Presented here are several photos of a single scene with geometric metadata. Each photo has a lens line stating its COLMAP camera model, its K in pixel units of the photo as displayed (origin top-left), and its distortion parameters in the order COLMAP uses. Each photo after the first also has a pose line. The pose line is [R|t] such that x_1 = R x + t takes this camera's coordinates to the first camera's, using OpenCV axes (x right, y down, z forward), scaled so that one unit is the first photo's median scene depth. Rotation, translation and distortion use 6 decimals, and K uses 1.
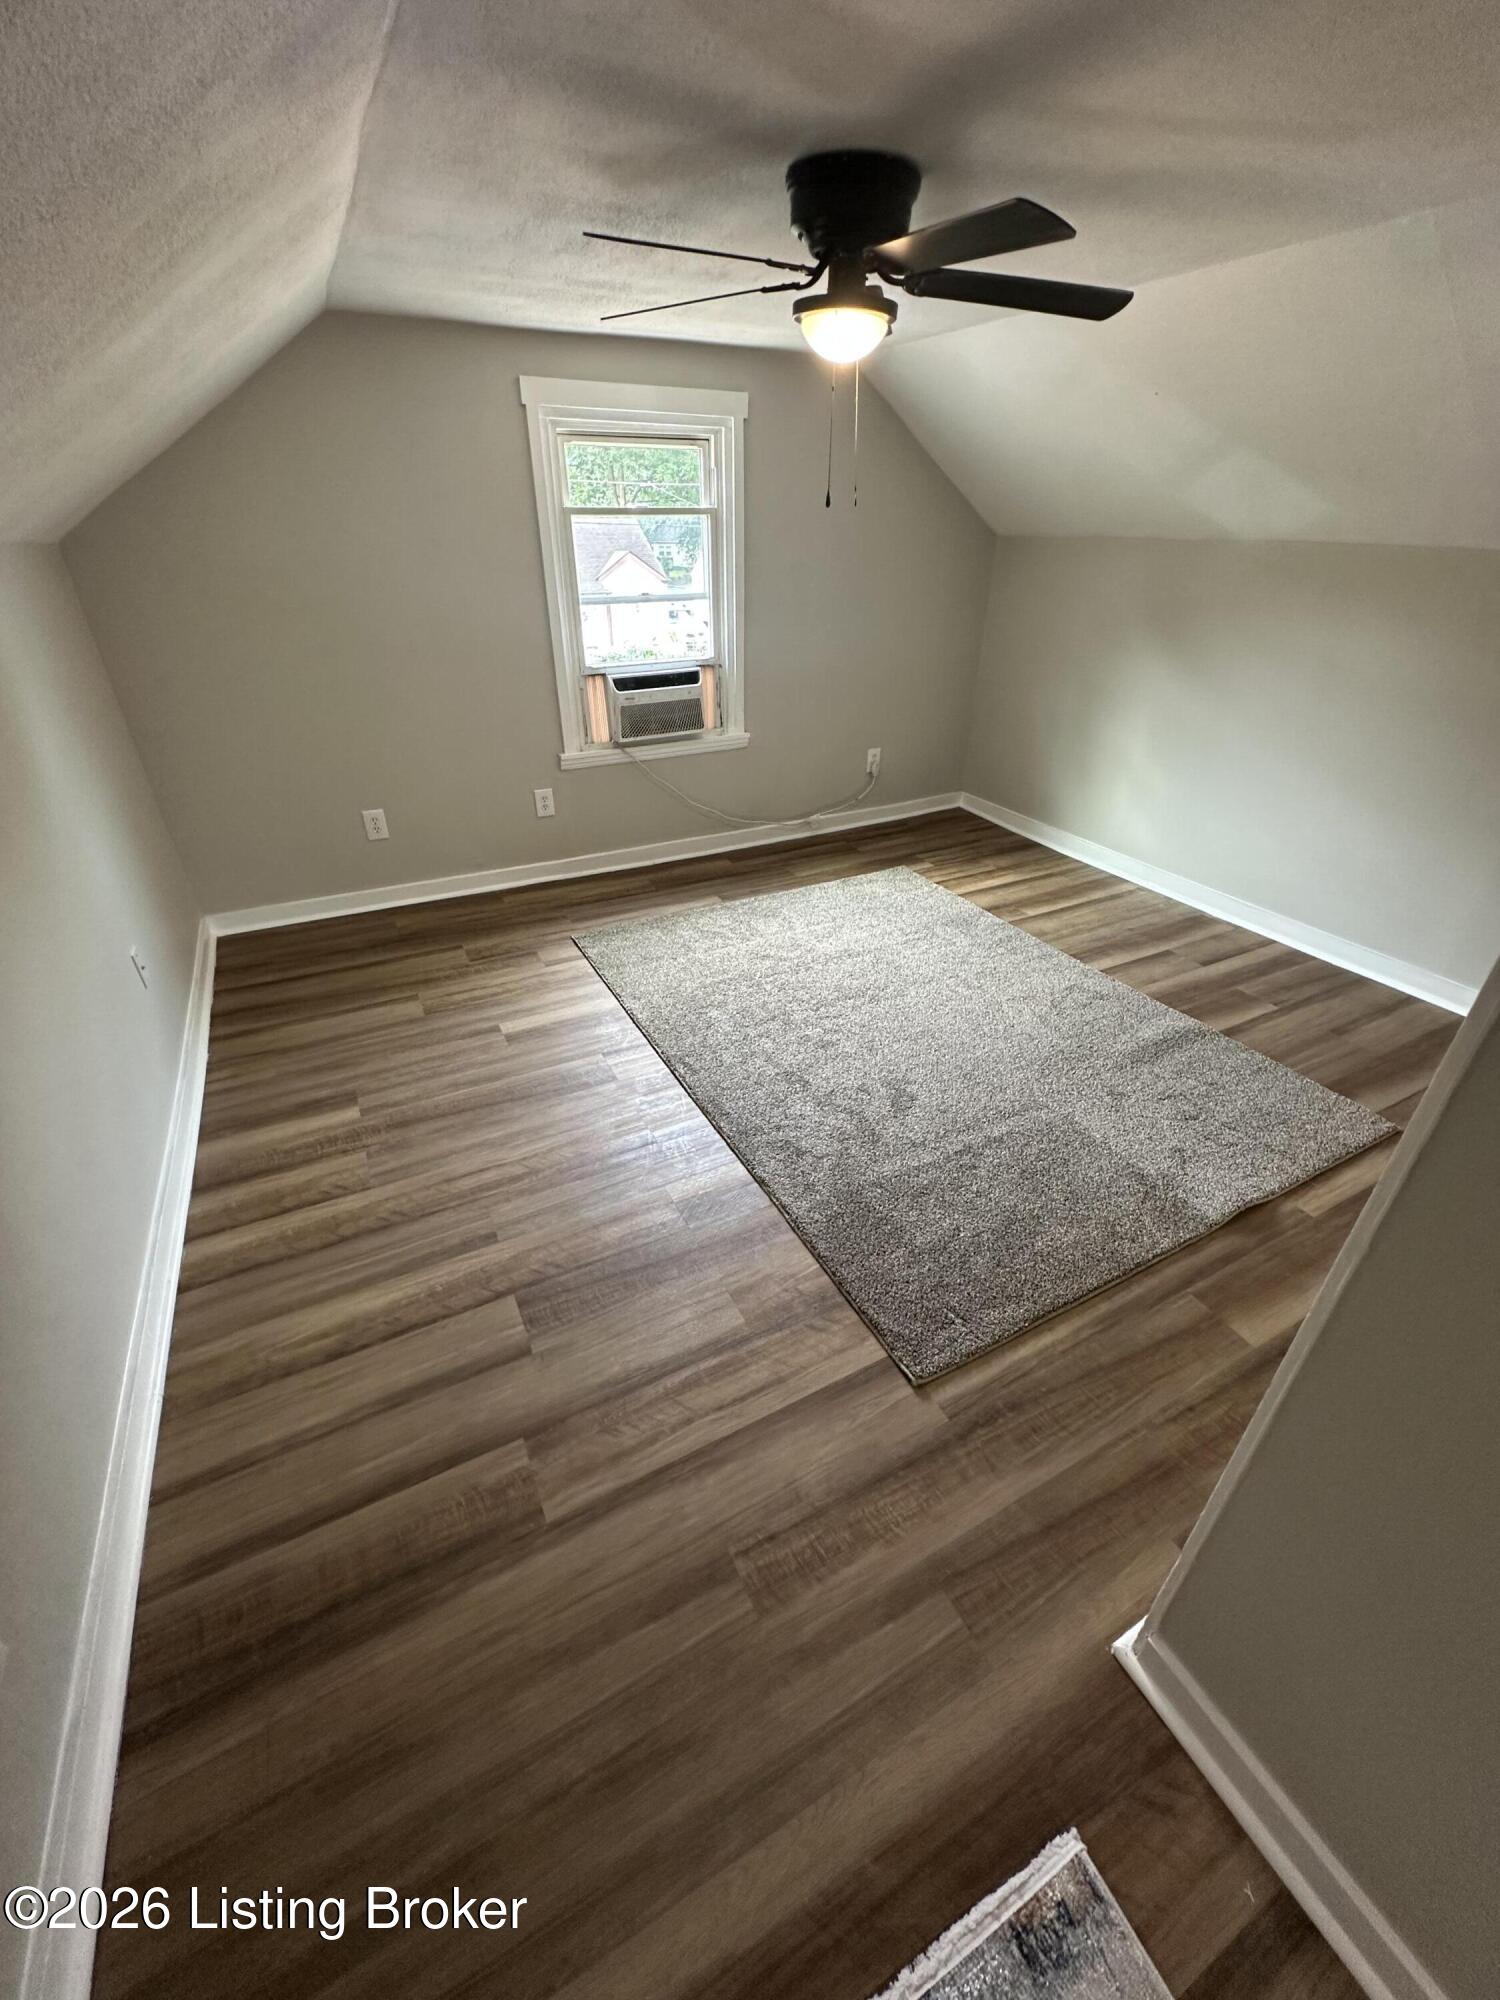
lens RADIAL K [[800.7, 0, 759.8], [0, 800.7, 999.4], [0, 0, 1]] dist [-0.005477, -0.000018]
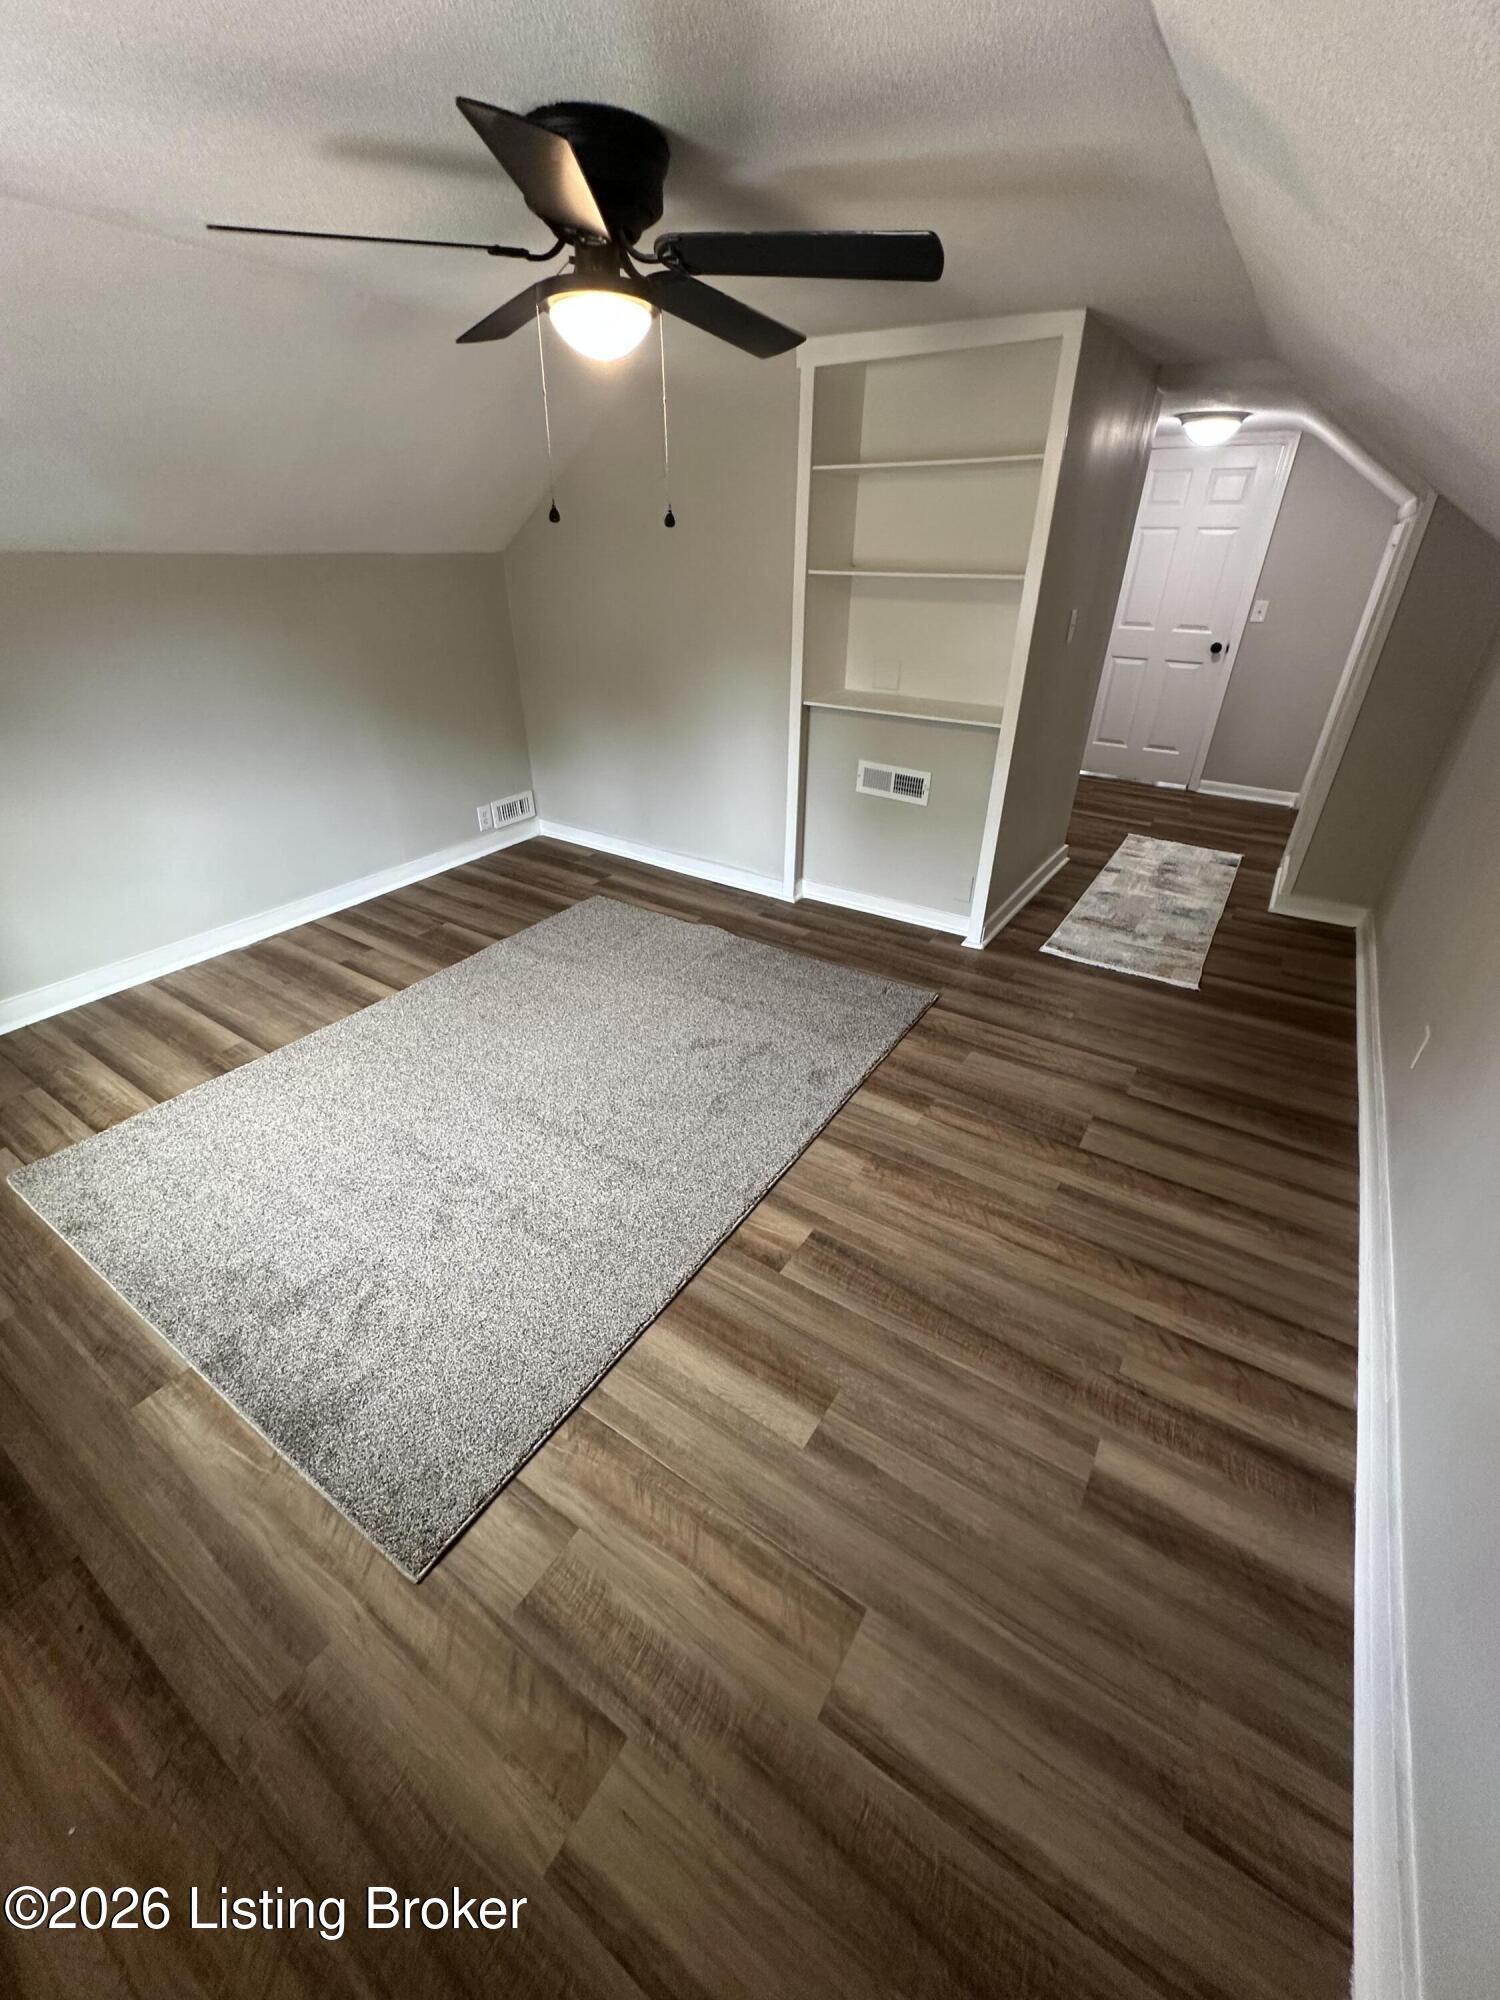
lens RADIAL K [[800.7, 0, 757.7], [0, 800.7, 999.6], [0, 0, 1]] dist [-0.005477, -0.000018]
pose [[-0.488672, -0.441961, 0.752244, -0.610949], [0.433782, 0.625007, 0.648999, -0.551009], [-0.756990, 0.643457, -0.113709, 0.925521]]
